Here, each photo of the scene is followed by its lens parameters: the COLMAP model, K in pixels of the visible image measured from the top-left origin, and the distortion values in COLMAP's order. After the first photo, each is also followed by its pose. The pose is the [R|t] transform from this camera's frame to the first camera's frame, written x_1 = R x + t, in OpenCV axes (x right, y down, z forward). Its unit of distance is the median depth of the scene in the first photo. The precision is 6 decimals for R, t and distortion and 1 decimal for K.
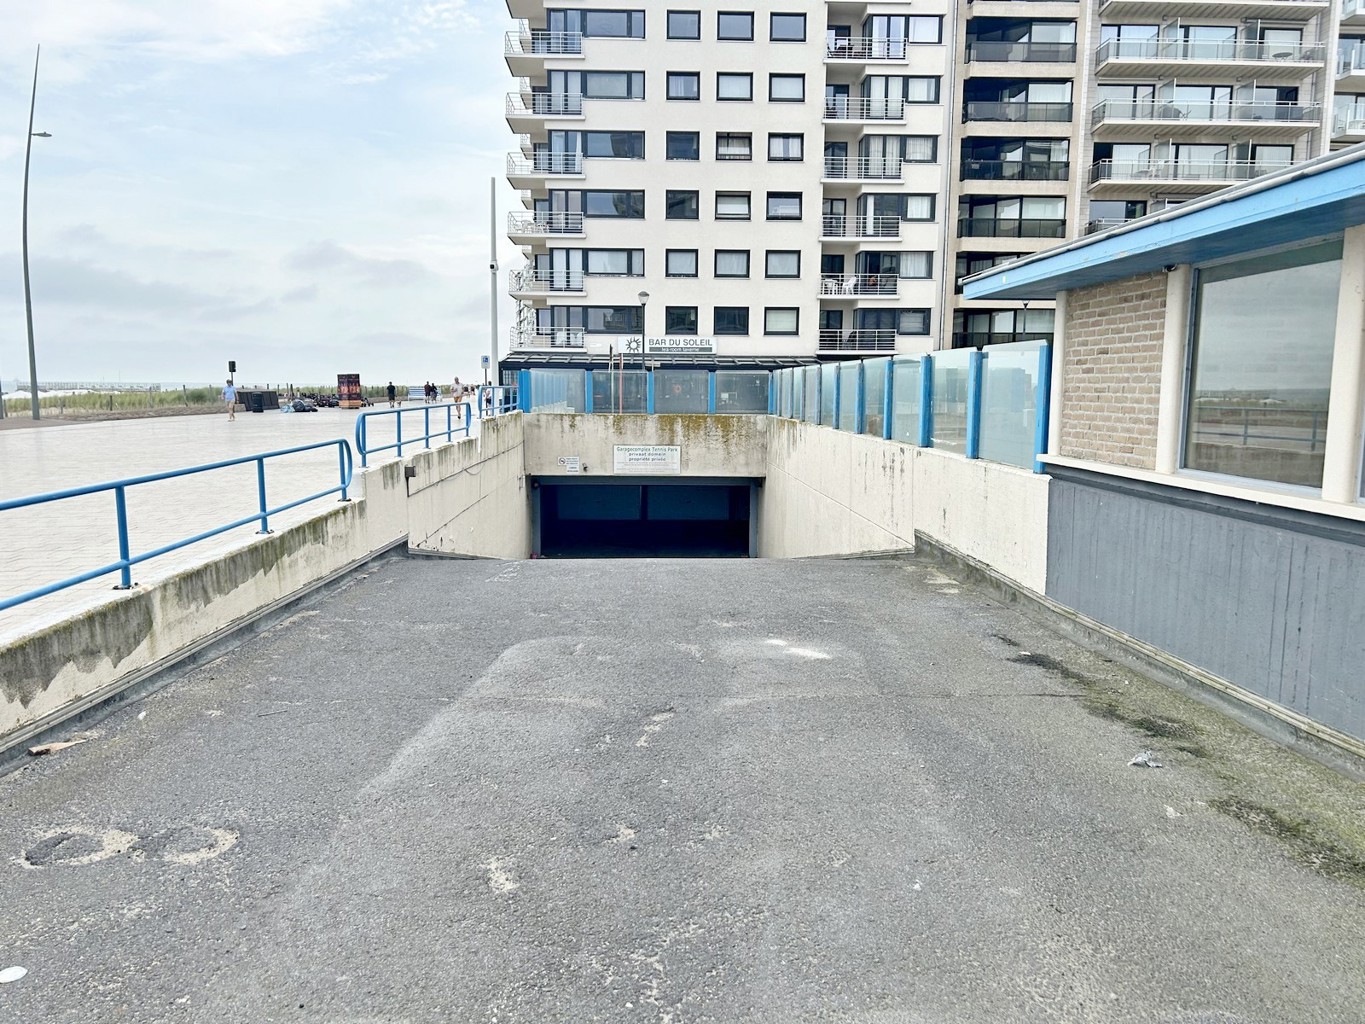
lens RADIAL K [[1049.9, 0, 674.6], [0, 1049.9, 523.4], [0, 0, 1]] dist [0.027000, -0.019933]
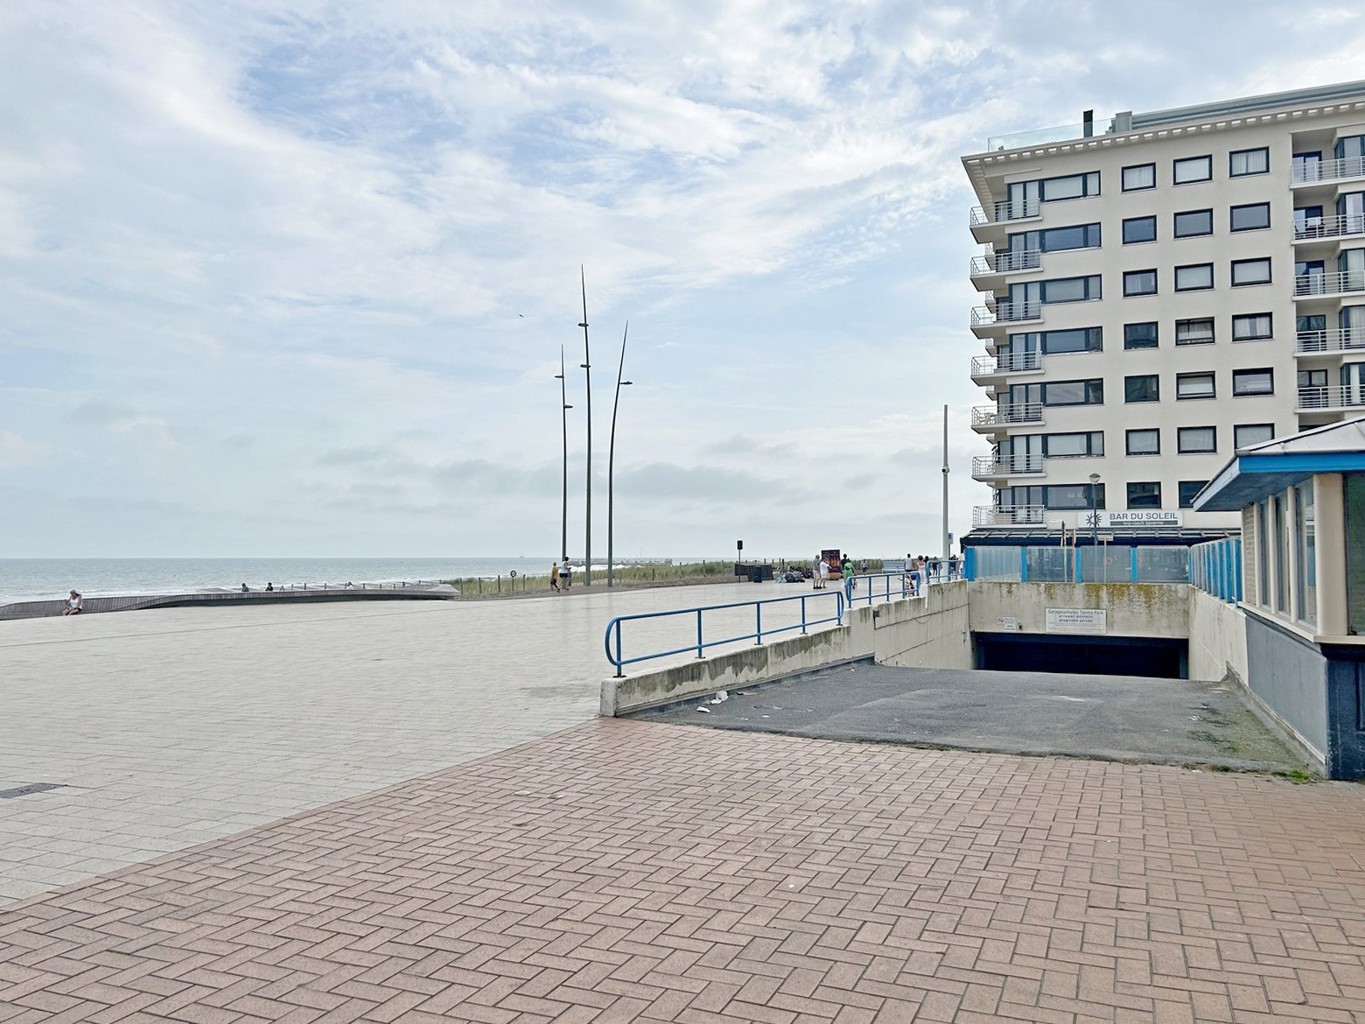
lens RADIAL K [[1049.9, 0, 676.5], [0, 1049.9, 517.4], [0, 0, 1]] dist [0.027000, -0.019933]
pose [[0.904577, -0.021550, -0.425766, 0.033239], [-0.050442, 0.986296, -0.157088, 0.015051], [0.423316, 0.163575, 0.891093, -0.122154]]
